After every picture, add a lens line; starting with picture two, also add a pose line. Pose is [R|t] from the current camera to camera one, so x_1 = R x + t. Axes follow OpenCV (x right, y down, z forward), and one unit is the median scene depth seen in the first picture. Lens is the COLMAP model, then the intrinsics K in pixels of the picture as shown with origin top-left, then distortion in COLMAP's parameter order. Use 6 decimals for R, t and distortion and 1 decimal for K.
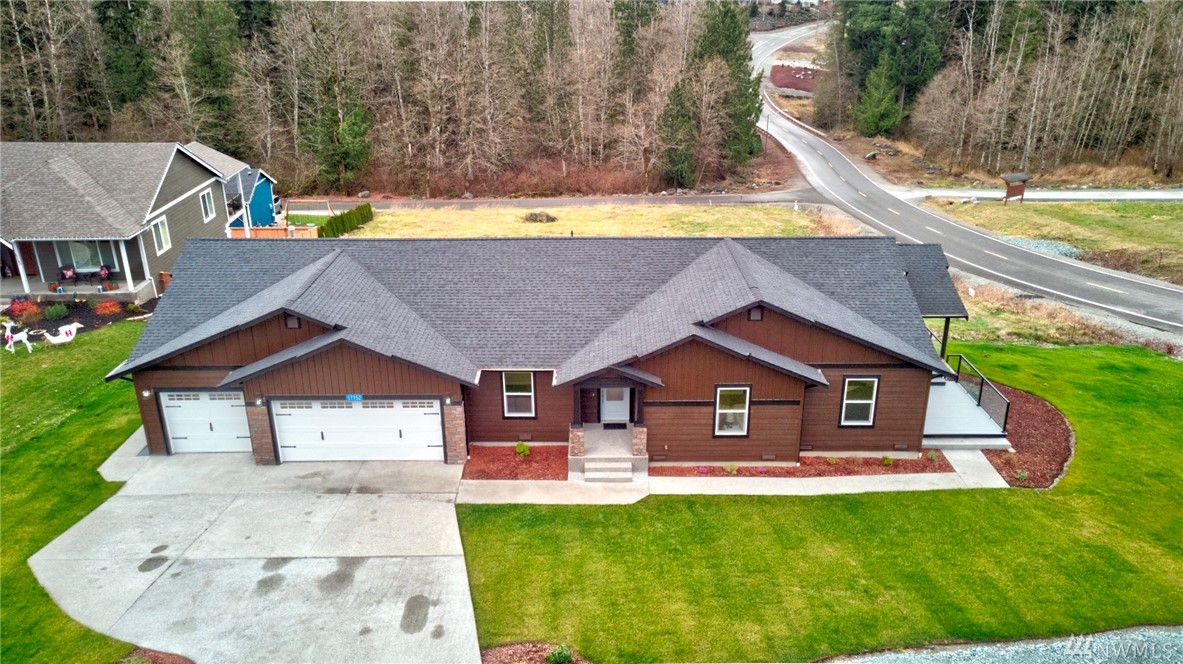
lens RADIAL K [[863.7, 0, 596.9], [0, 863.7, 322.8], [0, 0, 1]] dist [0.042381, 0.045064]
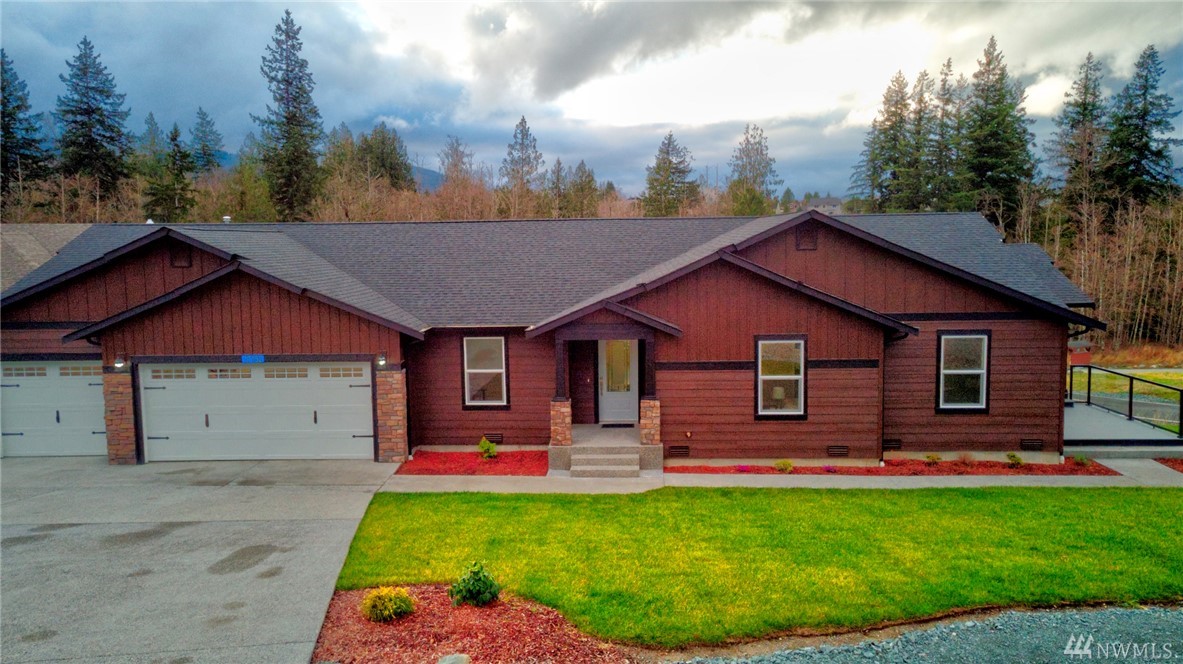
lens RADIAL K [[863.7, 0, 596.9], [0, 863.7, 322.8], [0, 0, 1]] dist [0.042381, 0.045064]
pose [[0.999113, -0.007564, -0.041423, 0.036365], [-0.004073, 0.961755, -0.273882, 0.254222], [0.041910, 0.273808, 0.960871, 0.306829]]
